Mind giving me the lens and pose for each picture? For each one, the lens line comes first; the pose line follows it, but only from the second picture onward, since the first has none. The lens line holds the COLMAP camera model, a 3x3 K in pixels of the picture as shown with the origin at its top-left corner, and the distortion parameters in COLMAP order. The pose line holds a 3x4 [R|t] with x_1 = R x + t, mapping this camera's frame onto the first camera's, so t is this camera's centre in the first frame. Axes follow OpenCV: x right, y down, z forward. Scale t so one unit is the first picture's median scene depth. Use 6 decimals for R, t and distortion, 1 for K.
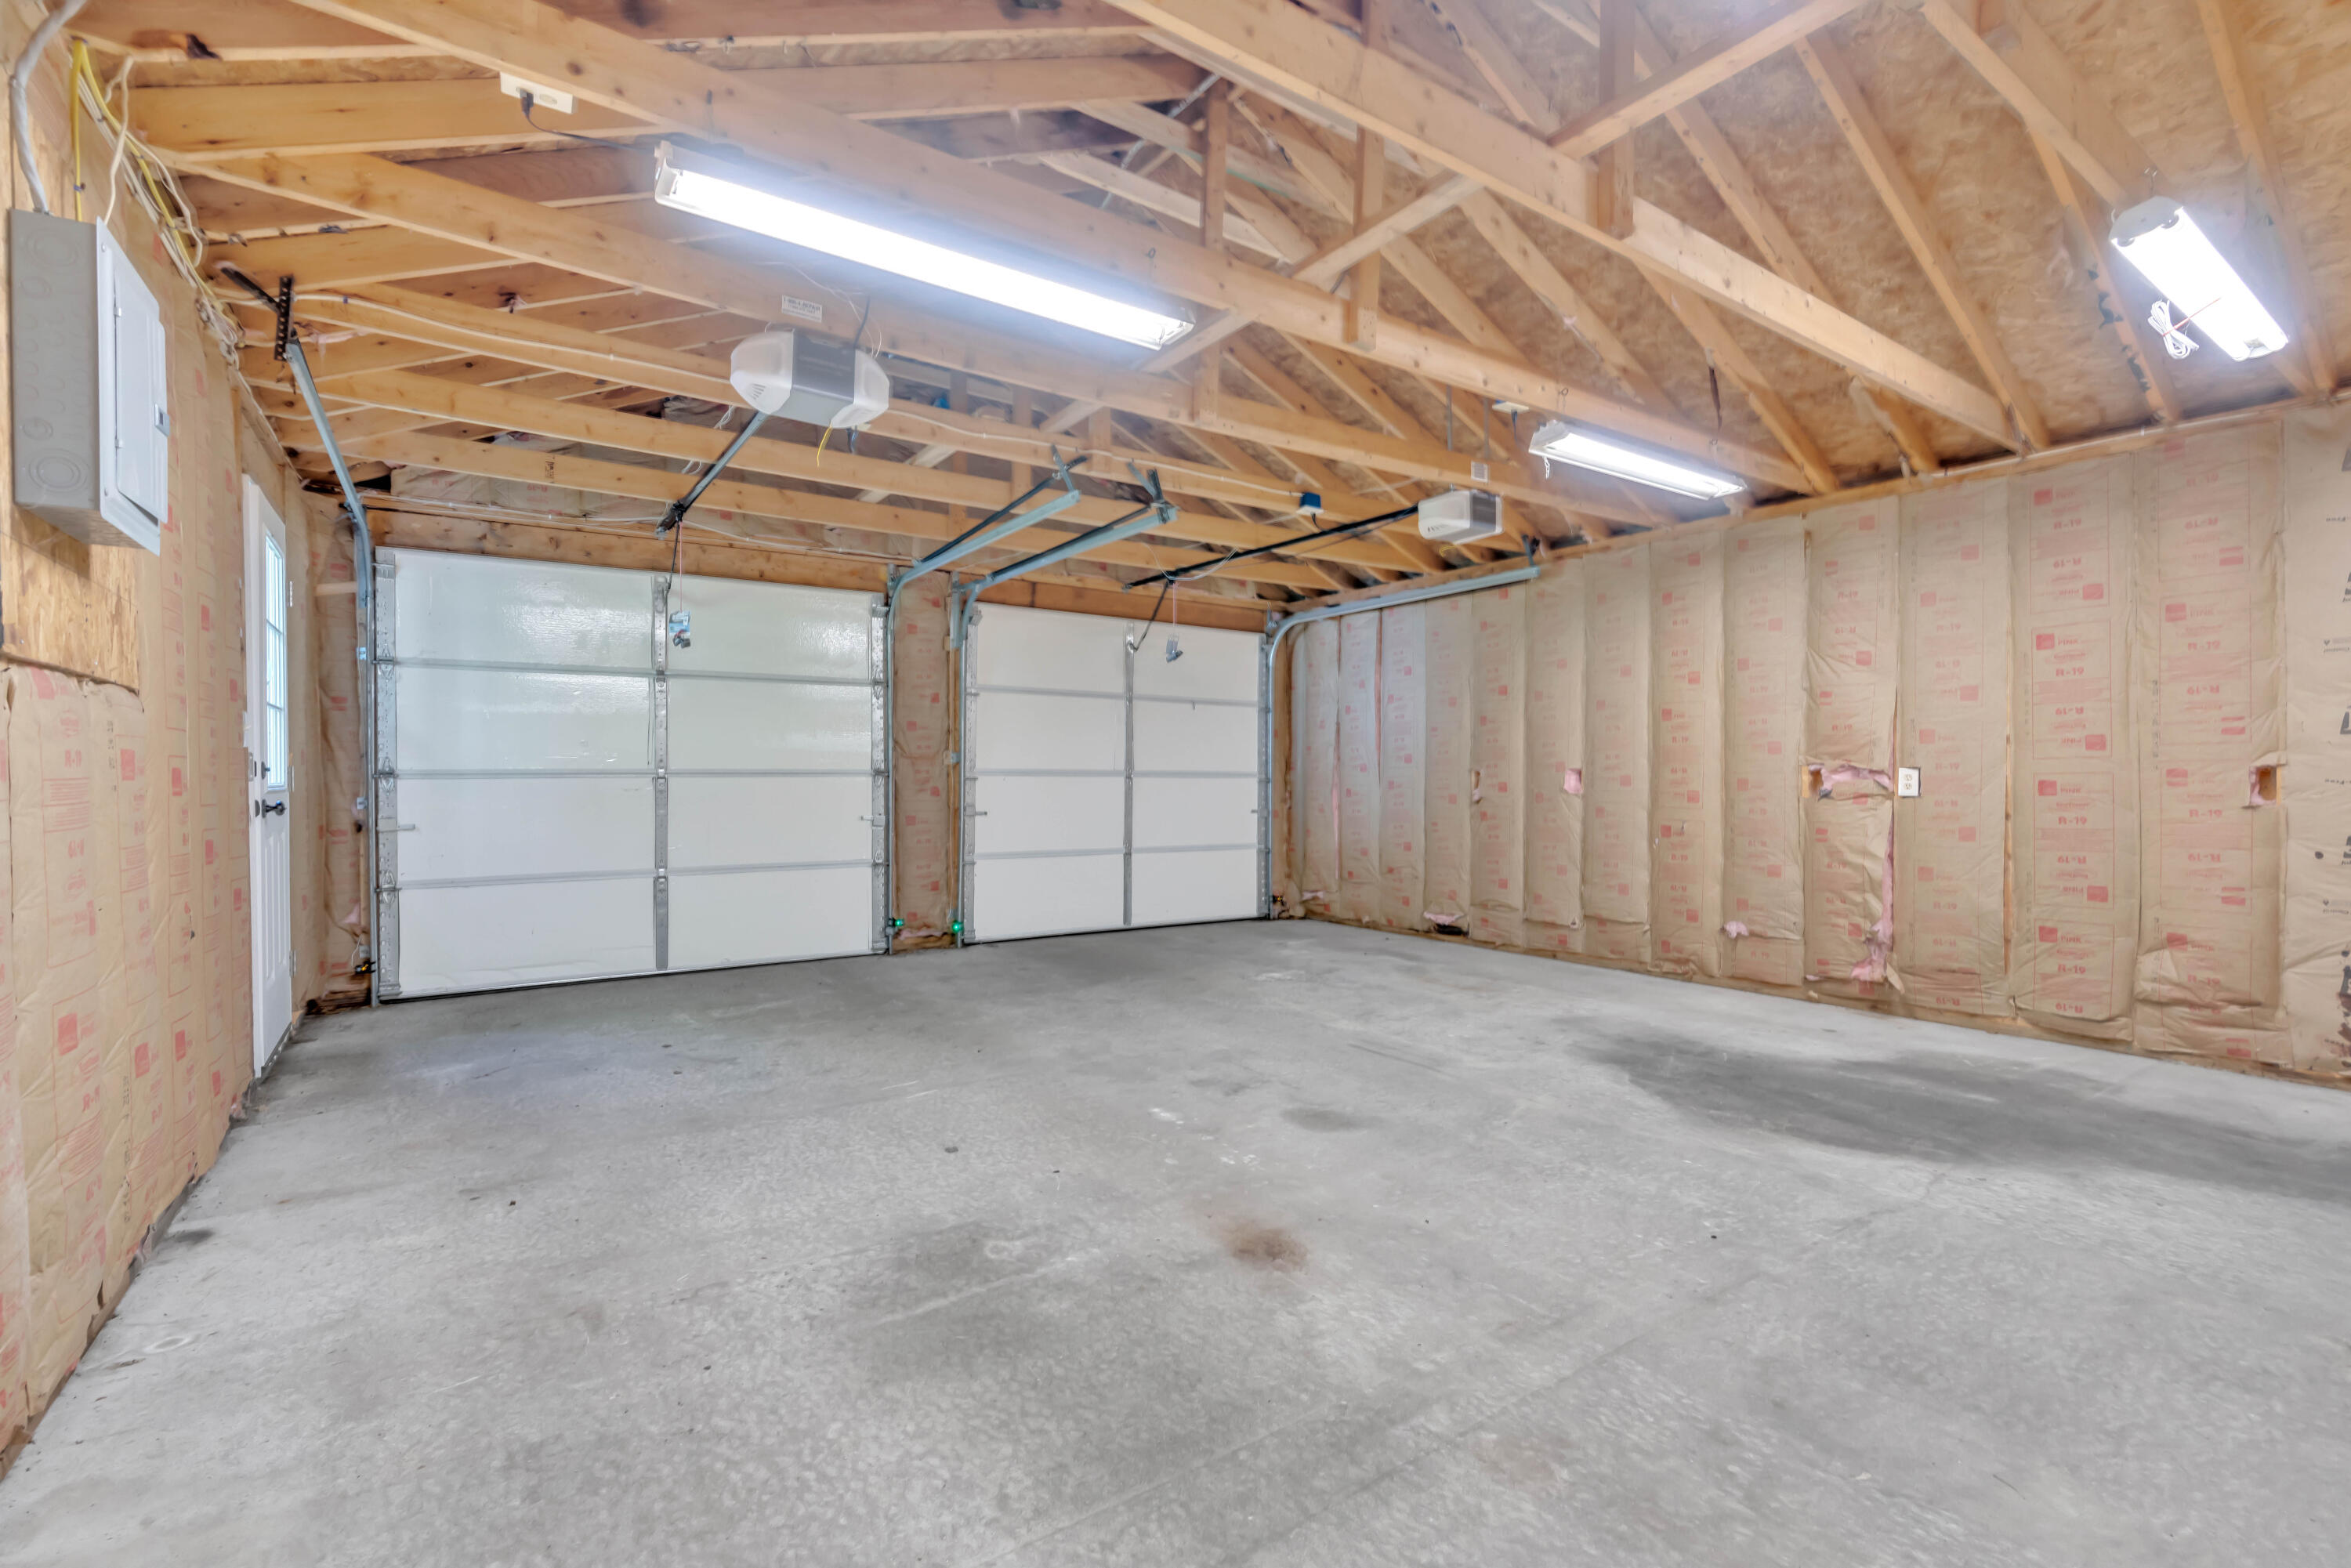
lens RADIAL K [[1045.8, 0, 1188.1], [0, 1045.8, 787.6], [0, 0, 1]] dist [-0.011265, 0.003908]
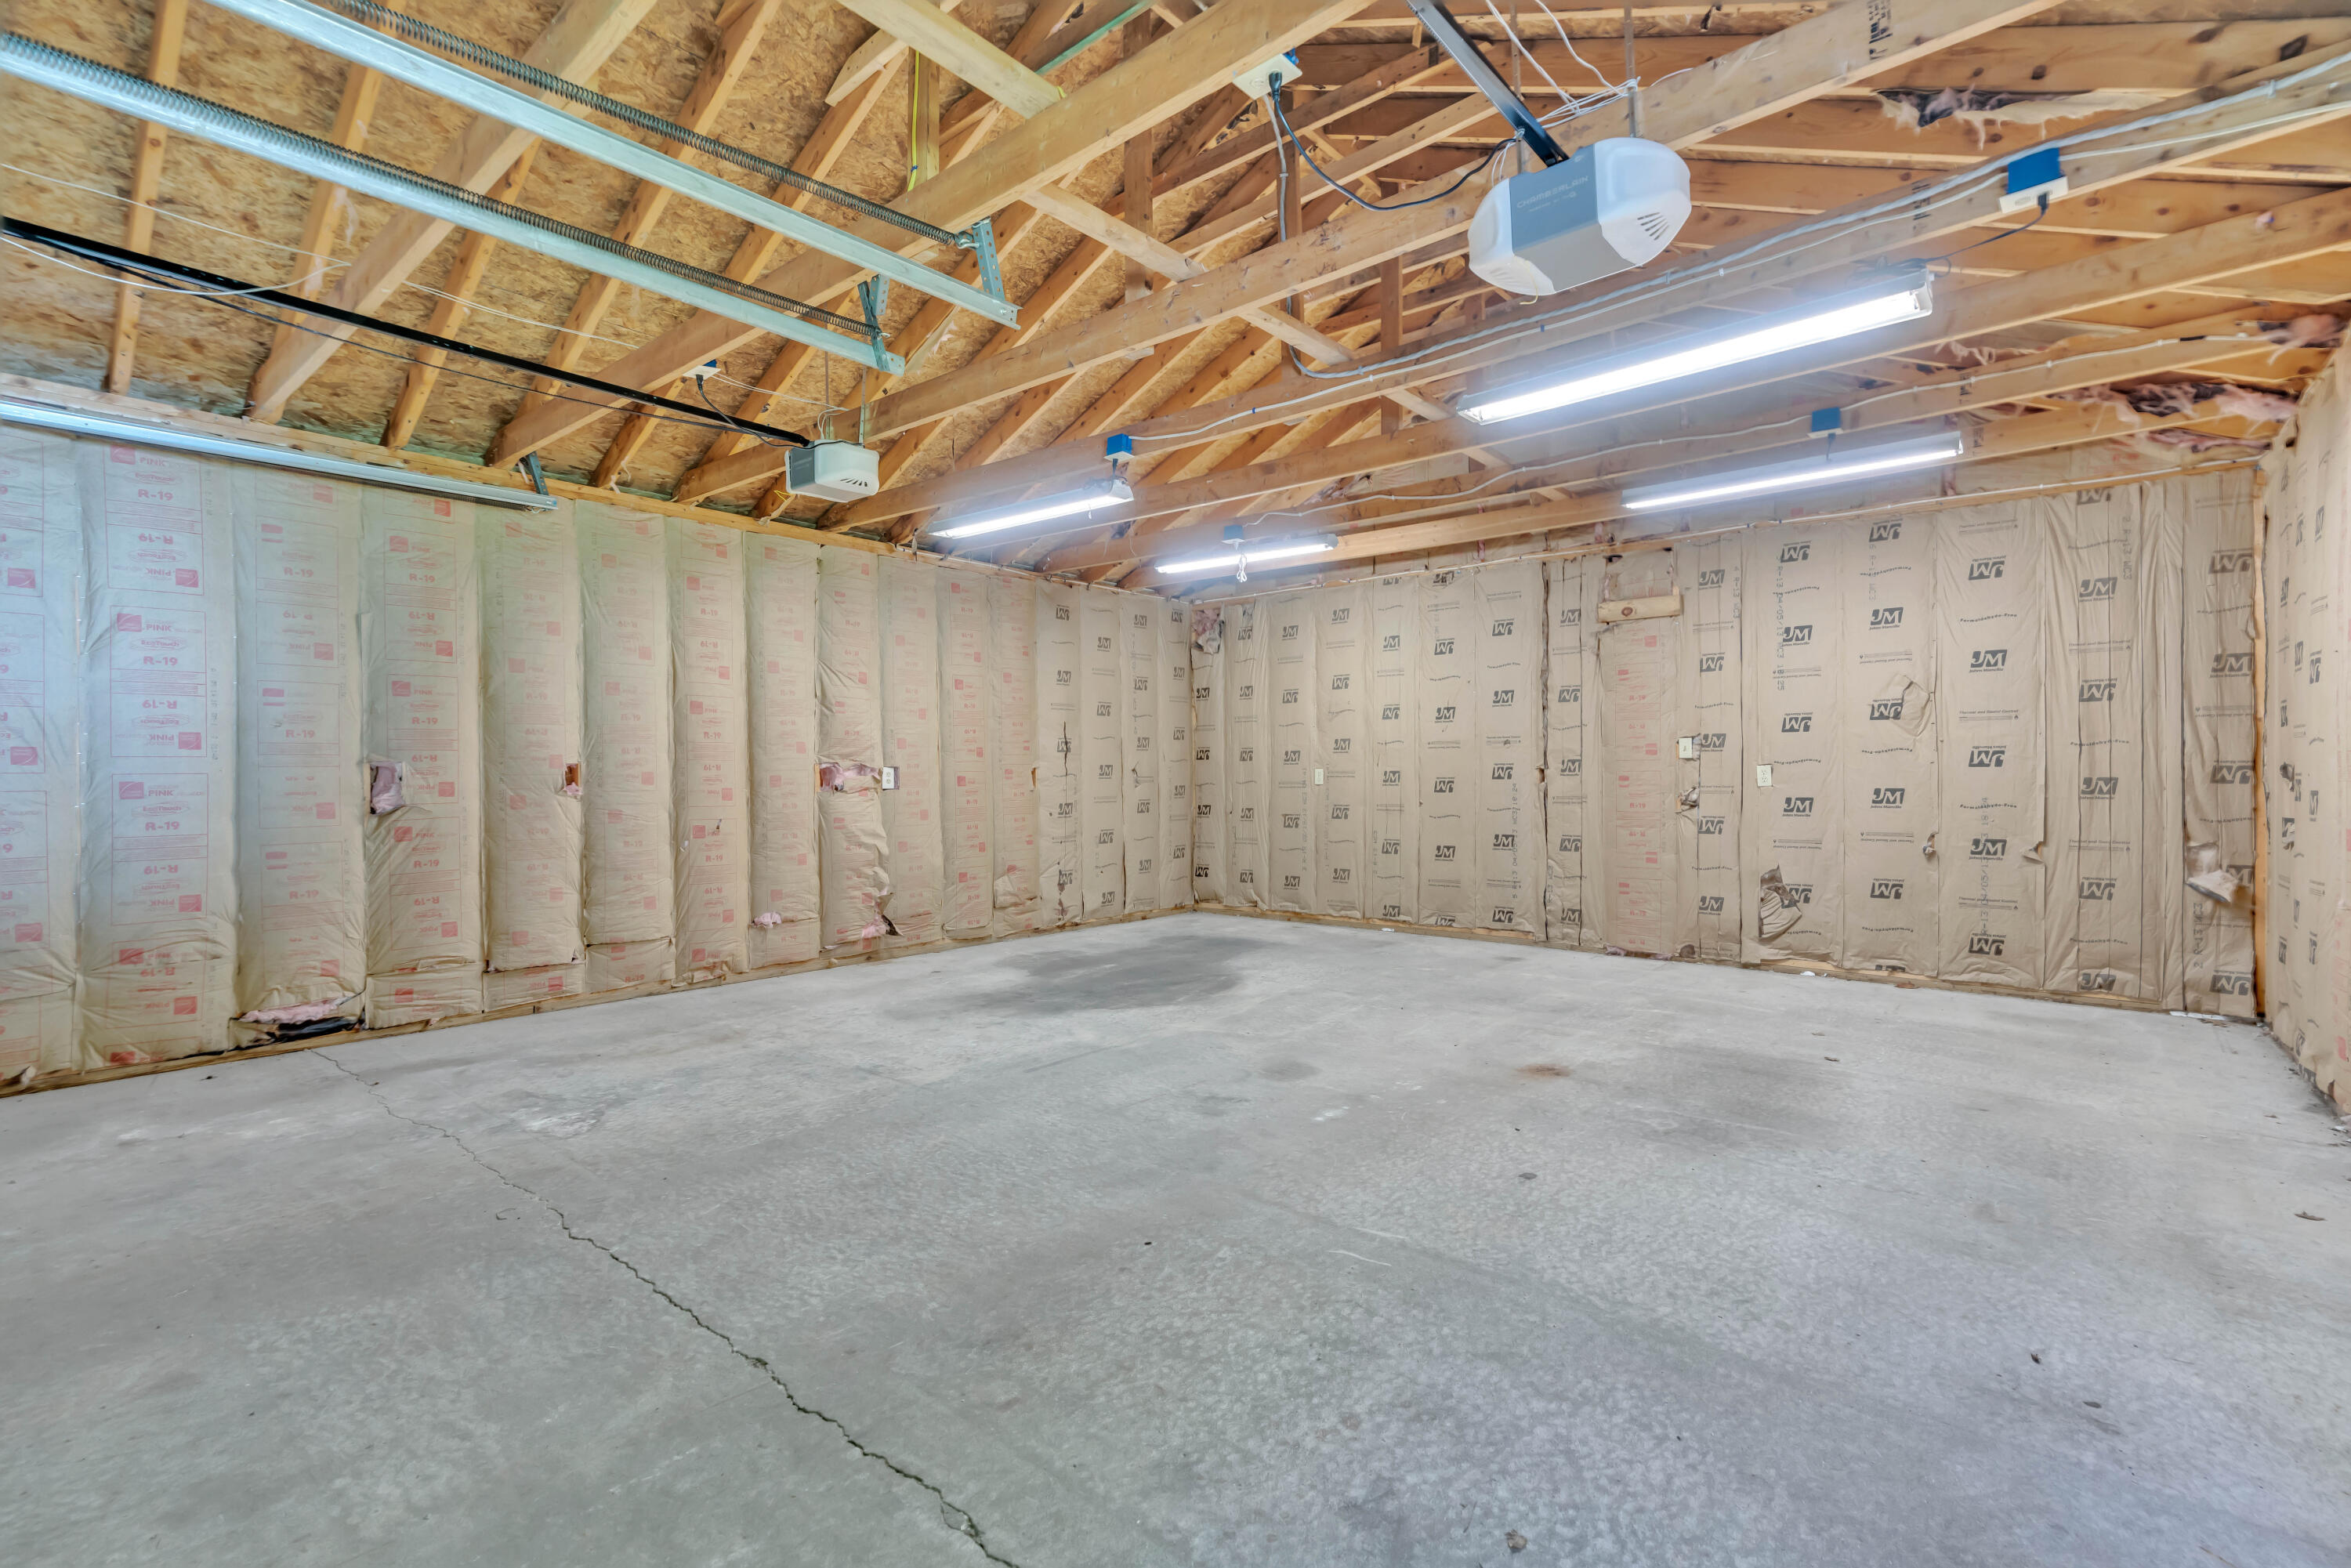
lens RADIAL K [[1045.8, 0, 1183.0], [0, 1045.8, 779.7], [0, 0, 1]] dist [-0.011265, 0.003908]
pose [[-0.253390, -0.004732, 0.967353, -0.877370], [0.010476, 0.999916, 0.007636, -0.012131], [-0.967307, 0.012068, -0.253319, 1.285070]]
